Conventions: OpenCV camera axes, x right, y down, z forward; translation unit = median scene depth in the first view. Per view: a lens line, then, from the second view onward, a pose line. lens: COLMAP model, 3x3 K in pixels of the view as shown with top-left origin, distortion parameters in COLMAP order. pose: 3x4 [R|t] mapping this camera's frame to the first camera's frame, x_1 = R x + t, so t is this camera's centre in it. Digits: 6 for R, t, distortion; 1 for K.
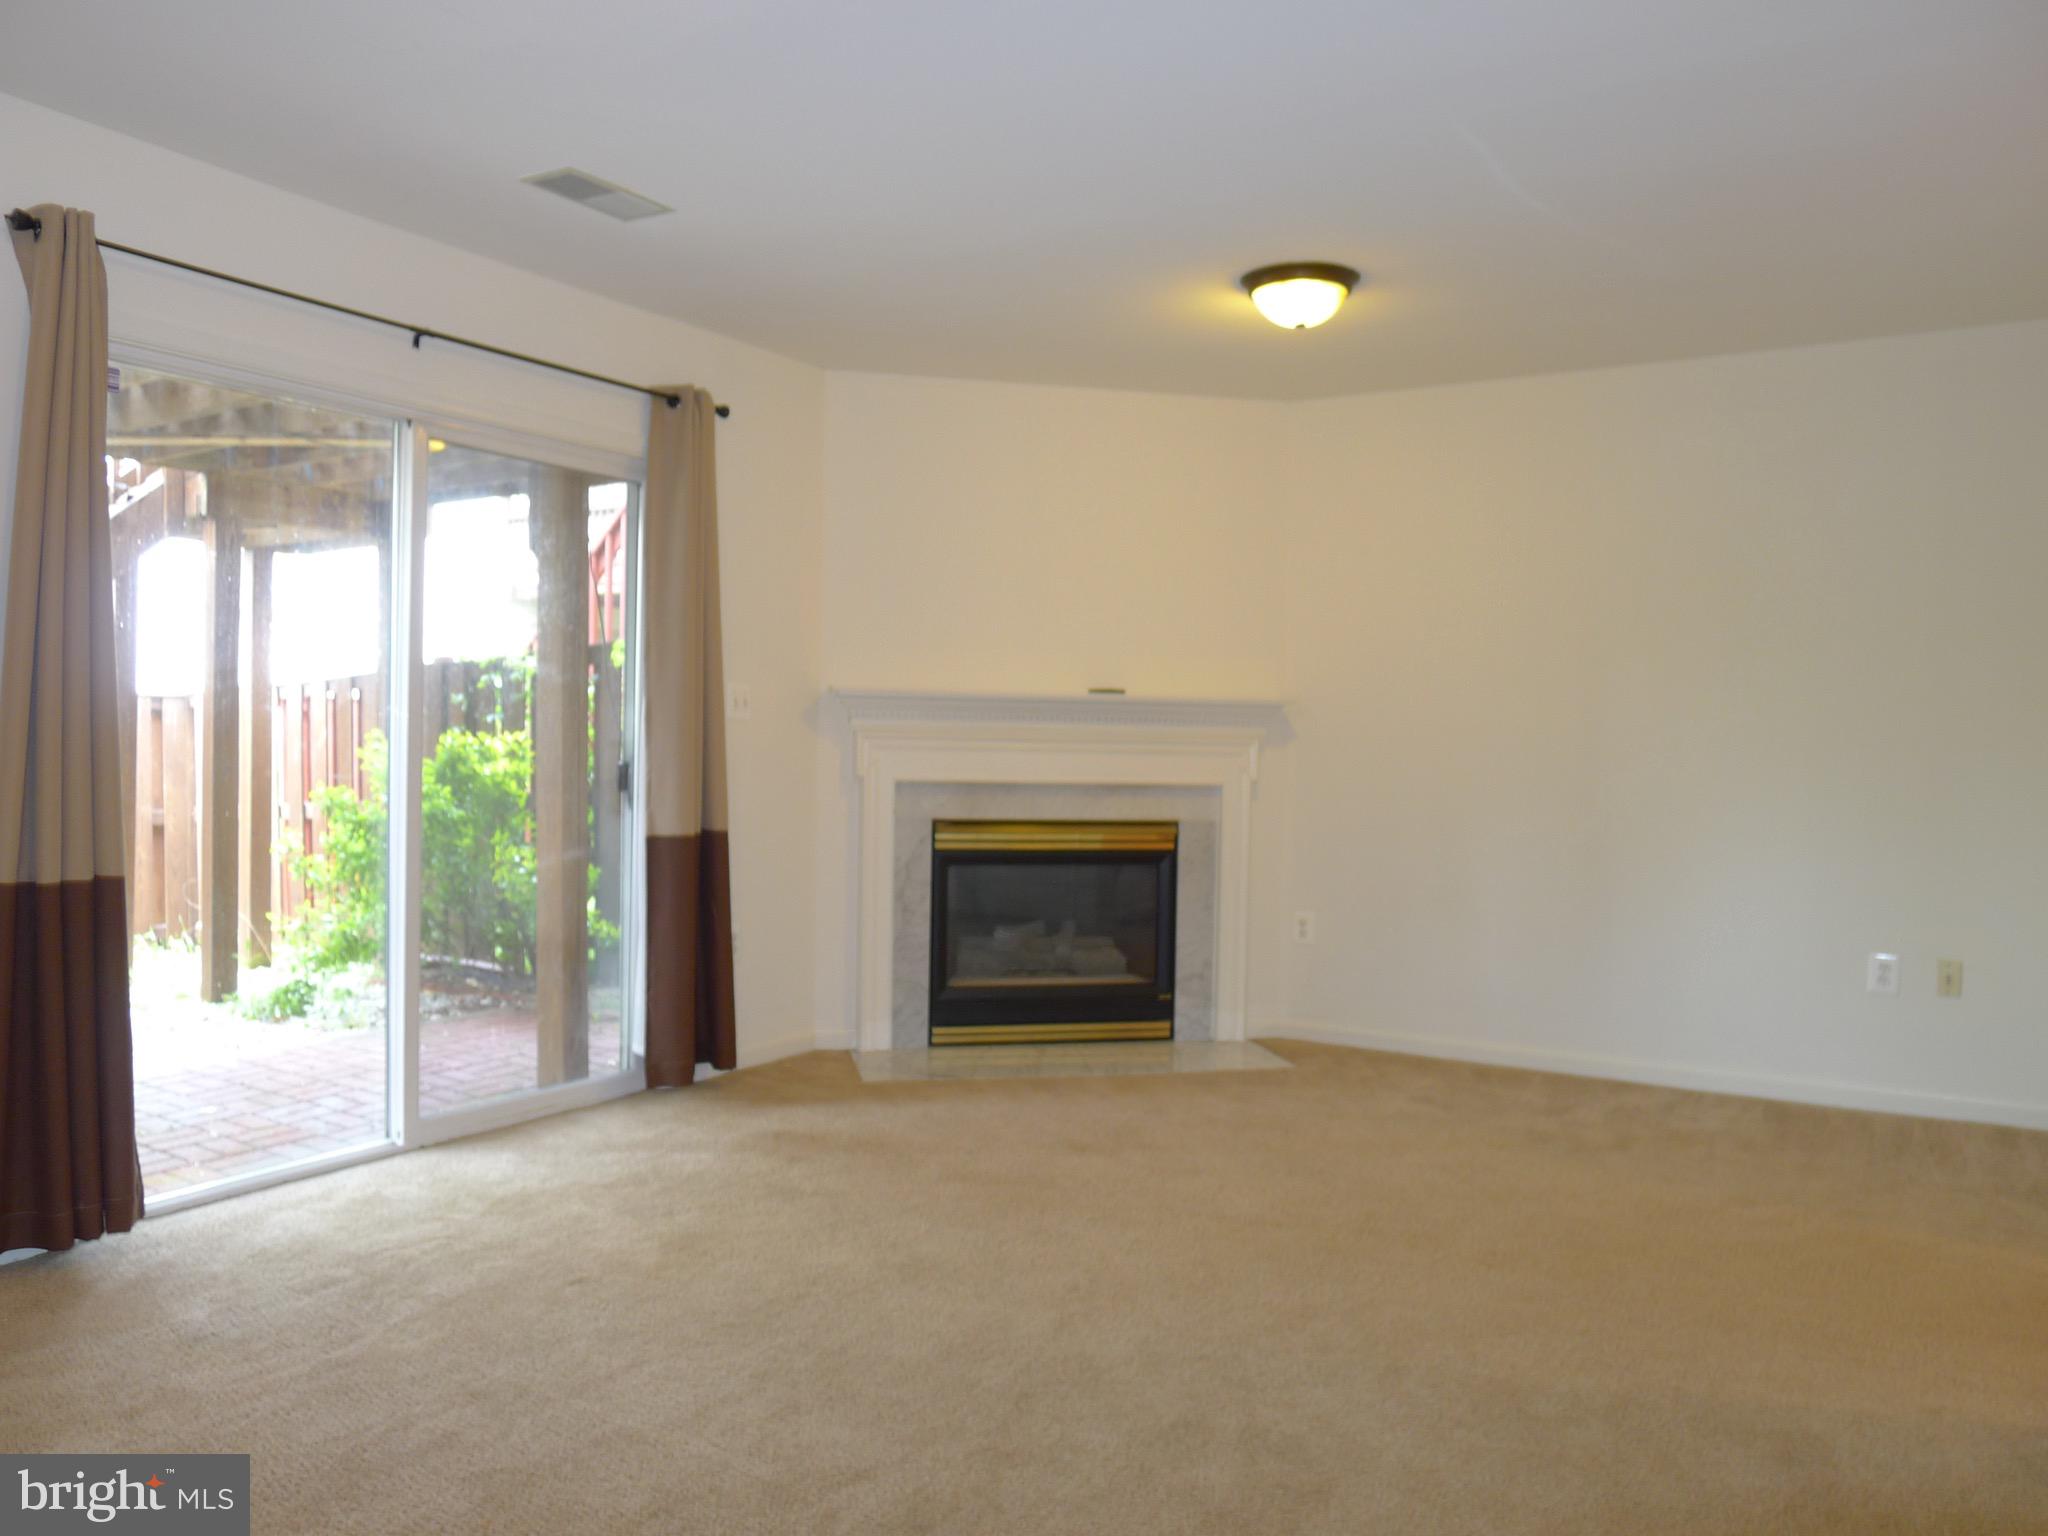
lens RADIAL K [[1438.5, 0, 1024.0], [0, 1438.5, 768.0], [0, 0, 1]] dist [0.022718, -0.001748]
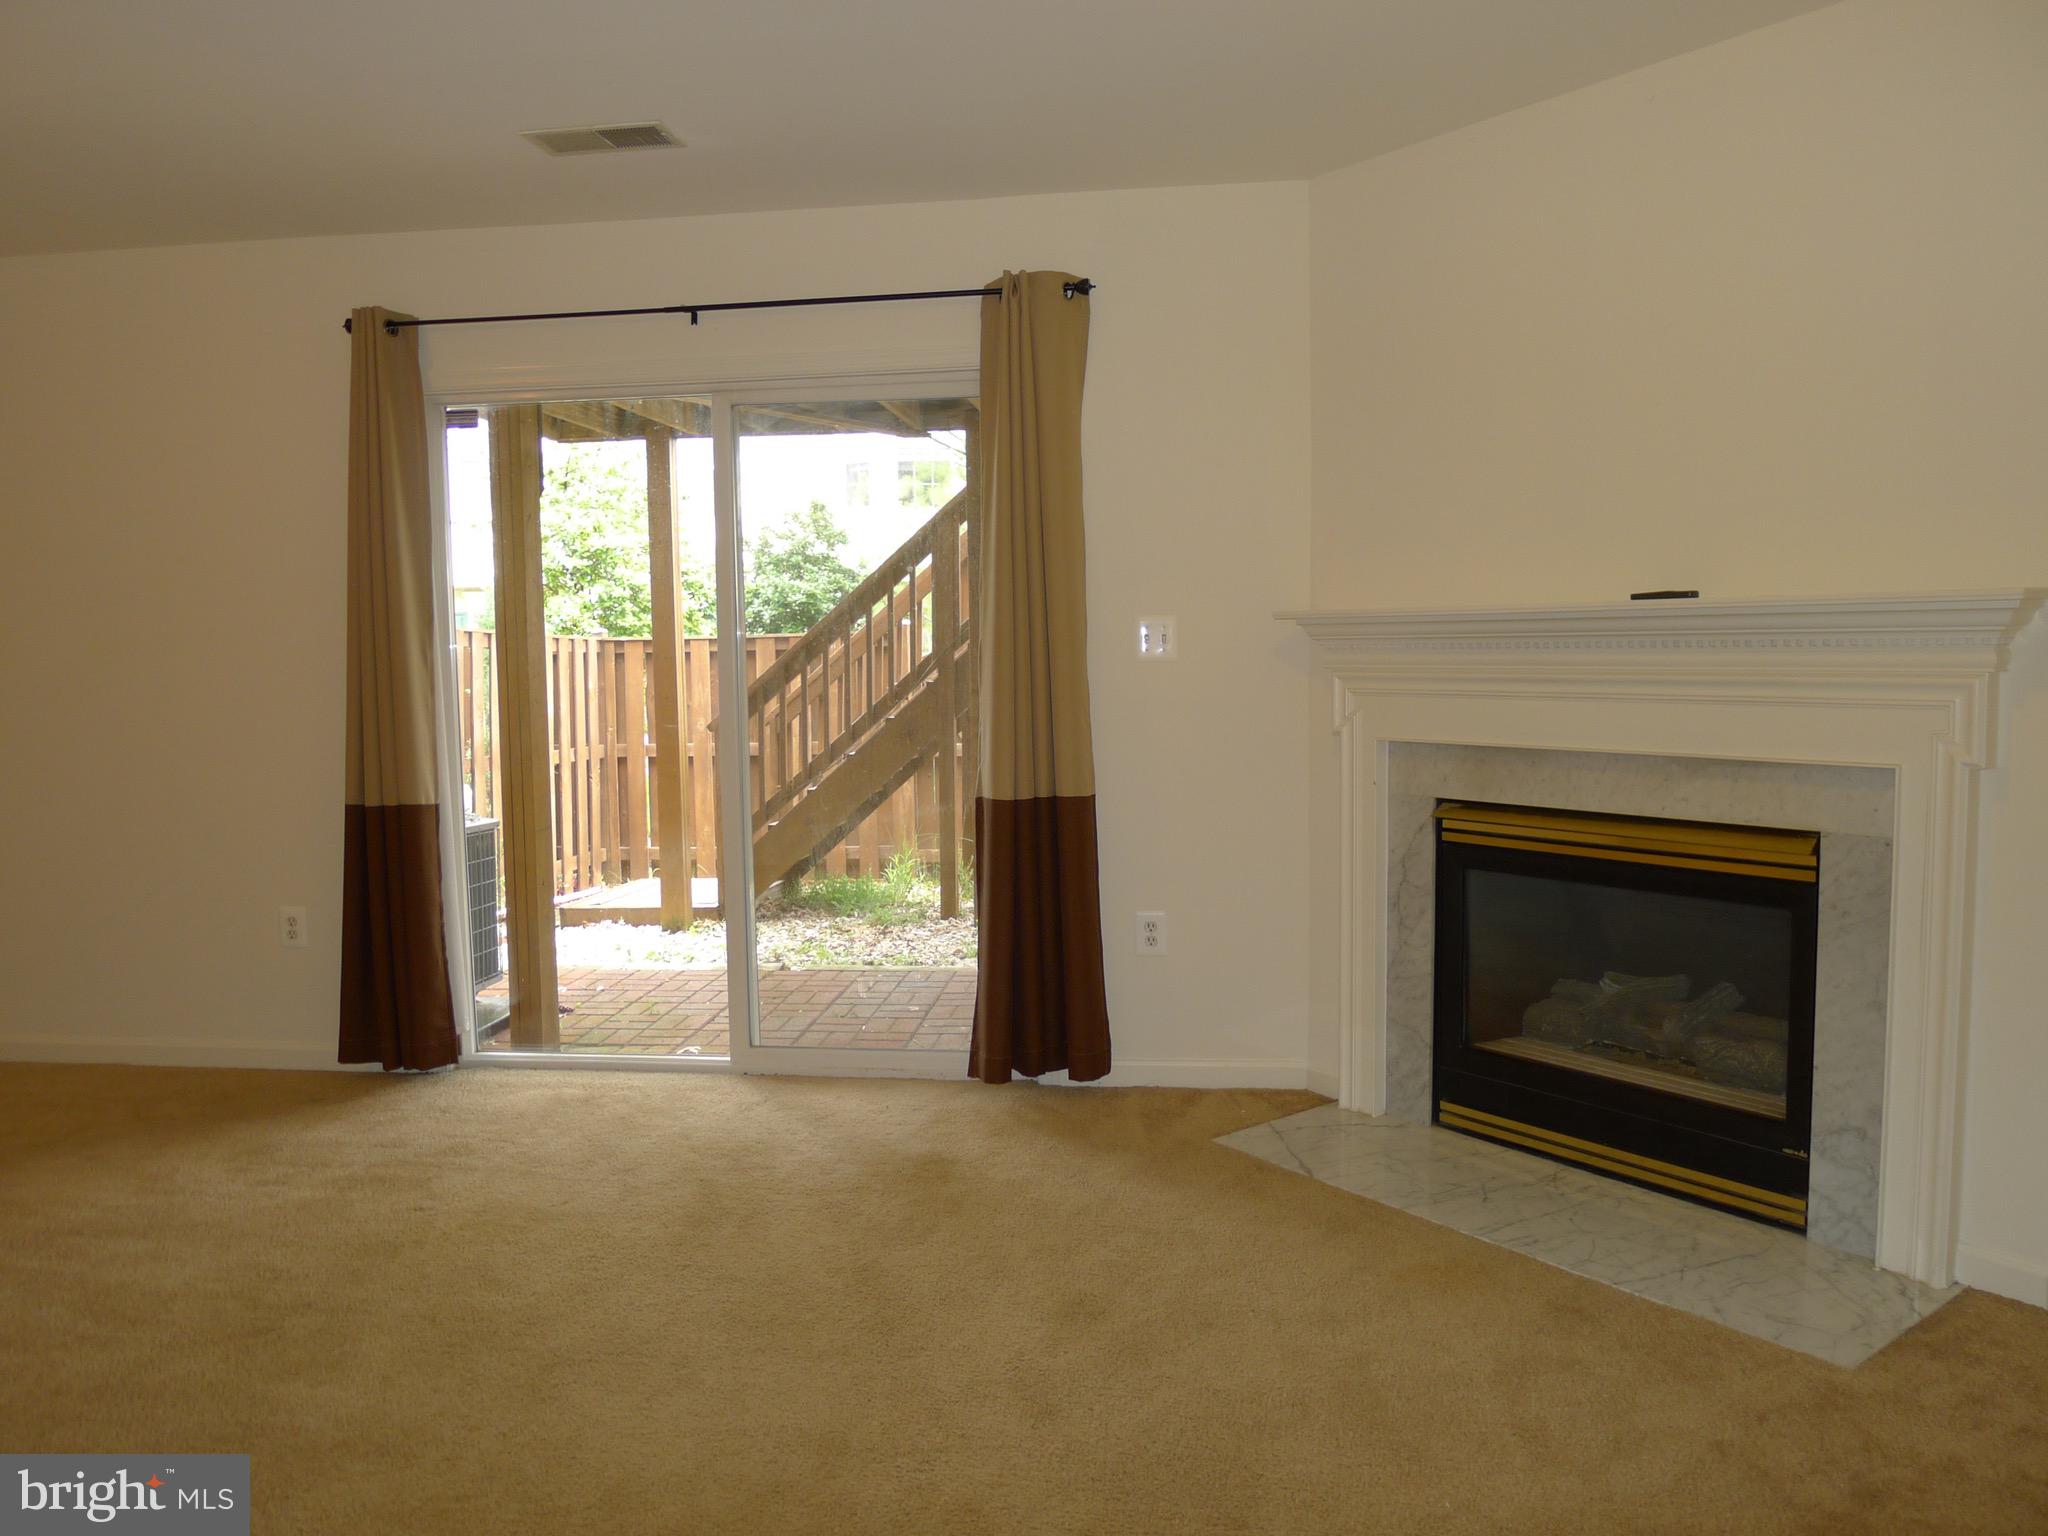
lens RADIAL K [[1499.4, 0, 1024.0], [0, 1499.4, 768.0], [0, 0, 1]] dist [-0.009150, -0.002207]
pose [[0.439181, 0.050118, -0.897000, 0.484905], [0.005419, 0.998277, 0.058430, -0.020838], [0.898382, -0.030522, 0.438153, 0.514937]]
